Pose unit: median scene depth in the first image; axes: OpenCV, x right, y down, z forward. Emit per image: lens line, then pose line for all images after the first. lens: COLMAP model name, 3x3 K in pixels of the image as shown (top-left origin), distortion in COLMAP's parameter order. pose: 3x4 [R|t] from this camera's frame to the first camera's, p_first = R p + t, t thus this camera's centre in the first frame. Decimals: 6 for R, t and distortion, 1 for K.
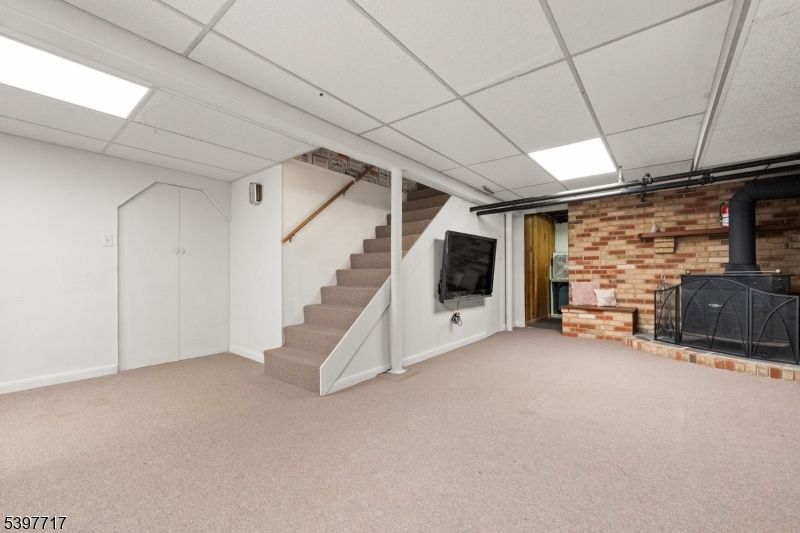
lens RADIAL K [[314.4, 0, 397.7], [0, 314.4, 263.6], [0, 0, 1]] dist [-0.000460, -0.000068]
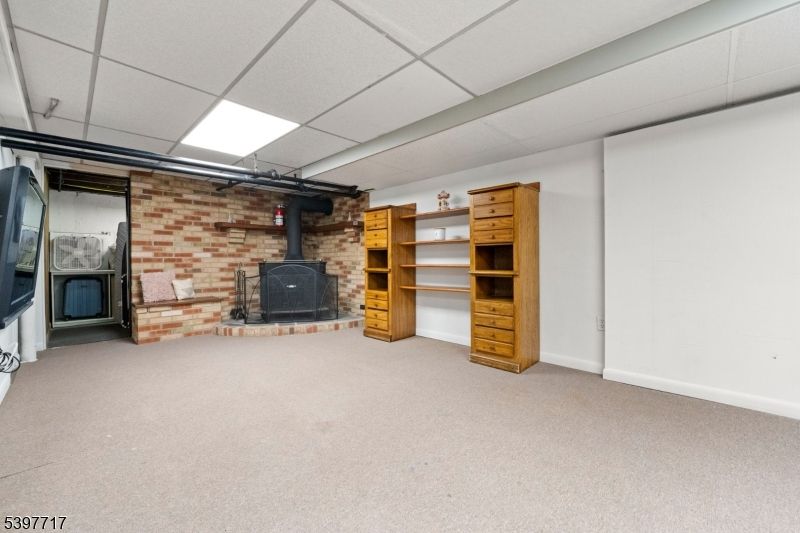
lens RADIAL K [[314.4, 0, 397.7], [0, 314.4, 263.6], [0, 0, 1]] dist [-0.000460, -0.000068]
pose [[0.114527, -0.008873, 0.993381, -0.155244], [-0.028108, 0.999531, 0.012169, 0.008157], [-0.993022, -0.029316, 0.114223, 0.302731]]
